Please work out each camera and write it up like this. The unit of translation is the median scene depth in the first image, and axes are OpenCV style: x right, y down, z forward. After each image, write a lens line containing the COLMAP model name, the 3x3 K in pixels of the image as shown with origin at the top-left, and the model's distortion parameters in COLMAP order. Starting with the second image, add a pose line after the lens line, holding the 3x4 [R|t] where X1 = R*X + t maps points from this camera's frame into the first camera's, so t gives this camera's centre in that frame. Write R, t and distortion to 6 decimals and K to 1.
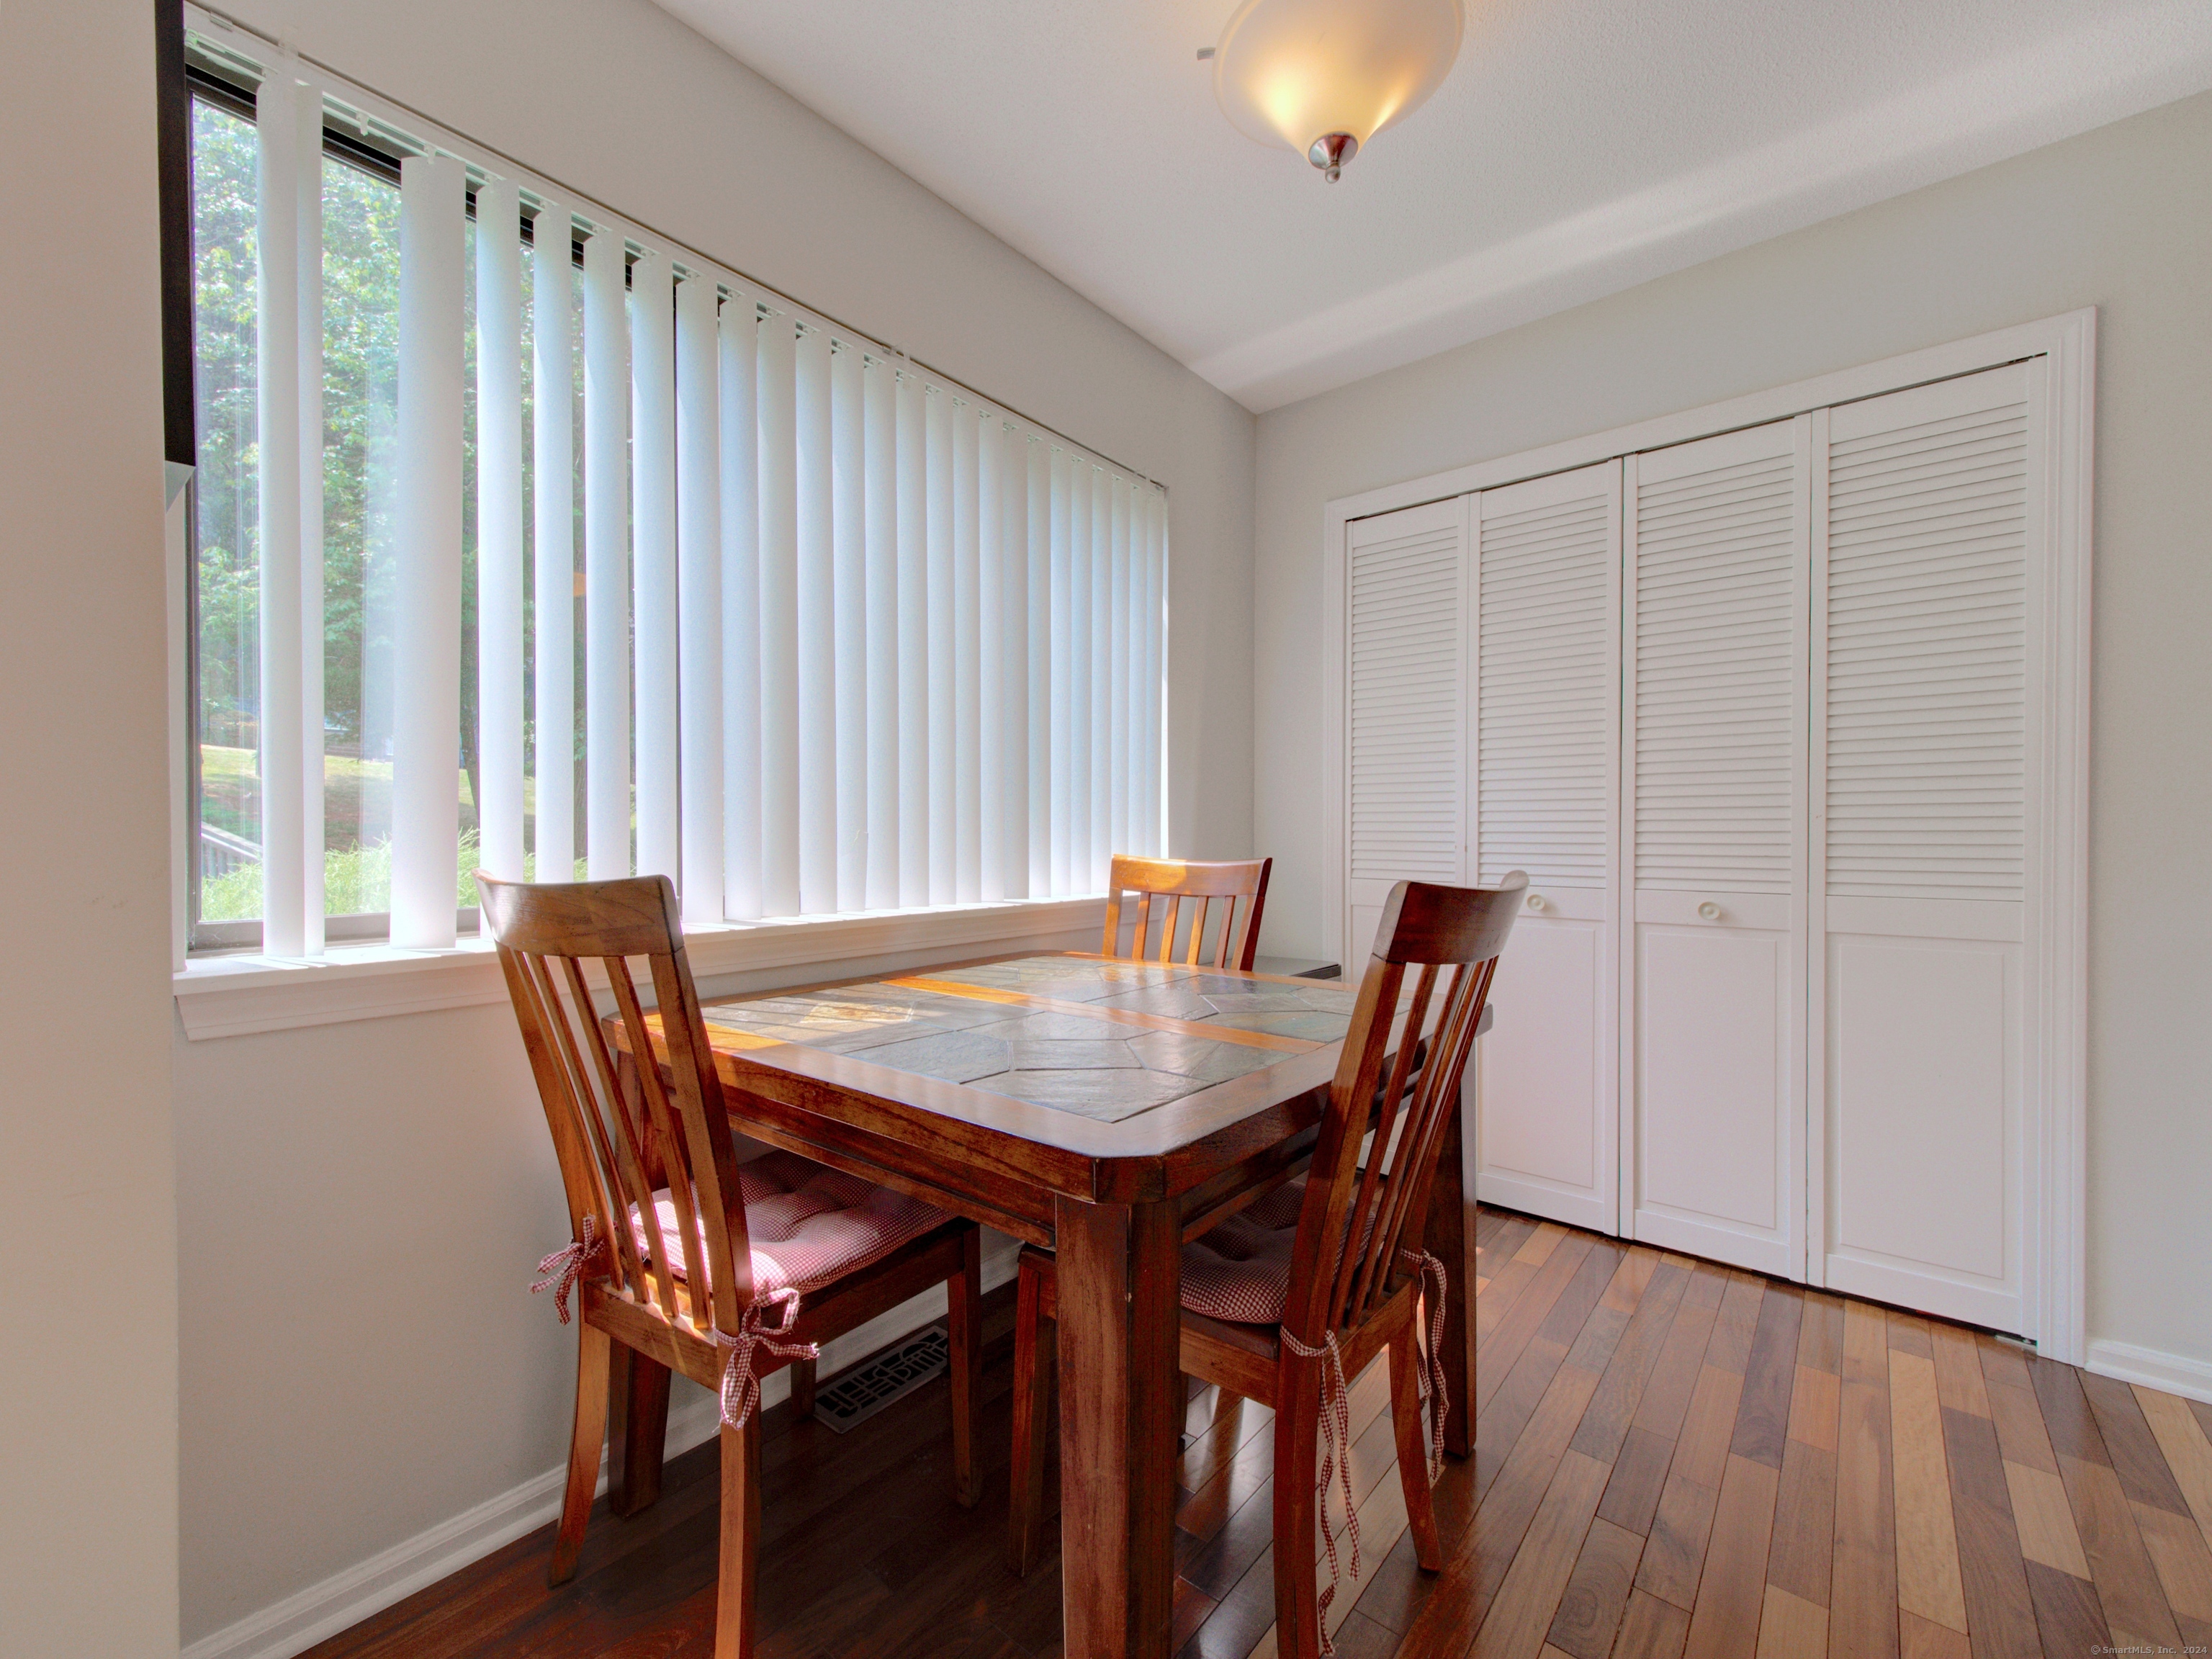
lens RADIAL K [[938.0, 0, 1077.6], [0, 938.0, 835.5], [0, 0, 1]] dist [0.011510, -0.001147]
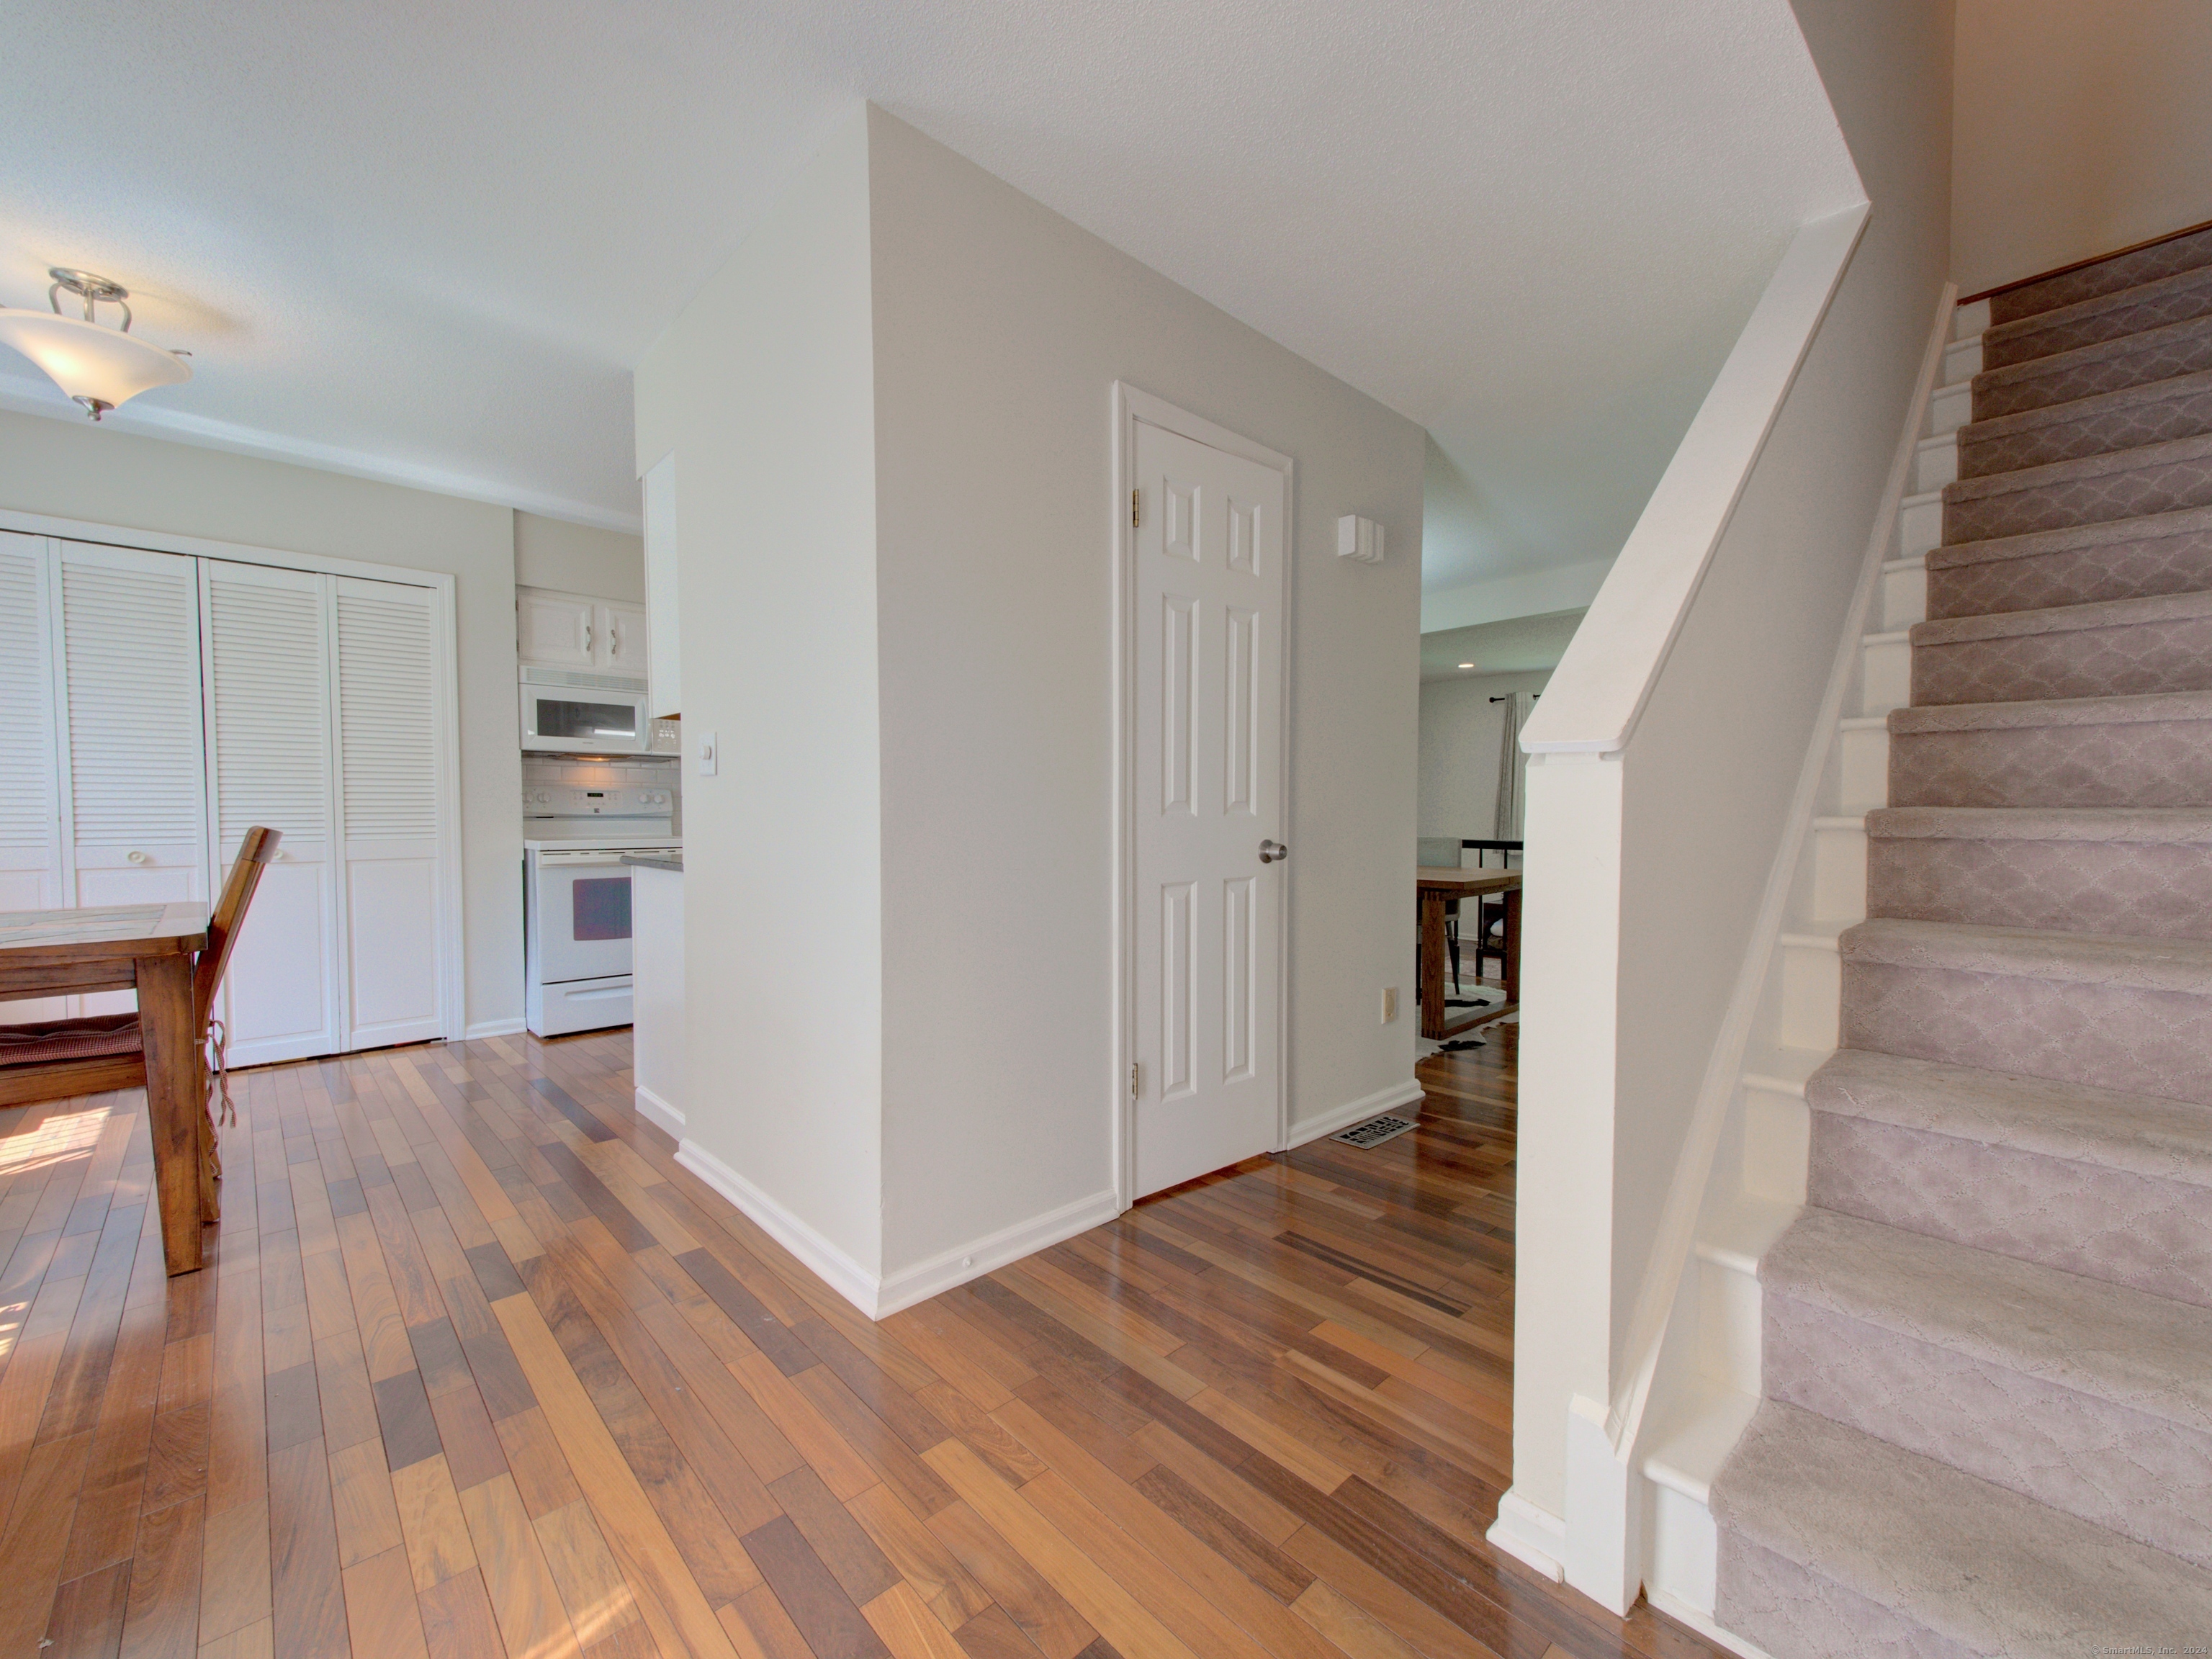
lens RADIAL K [[938.0, 0, 1124.7], [0, 938.0, 839.0], [0, 0, 1]] dist [0.011510, -0.001147]
pose [[0.110599, -0.037037, 0.993175, -0.953322], [-0.000716, 0.999302, 0.037345, -0.011666], [-0.993865, -0.004841, 0.110495, -0.786180]]
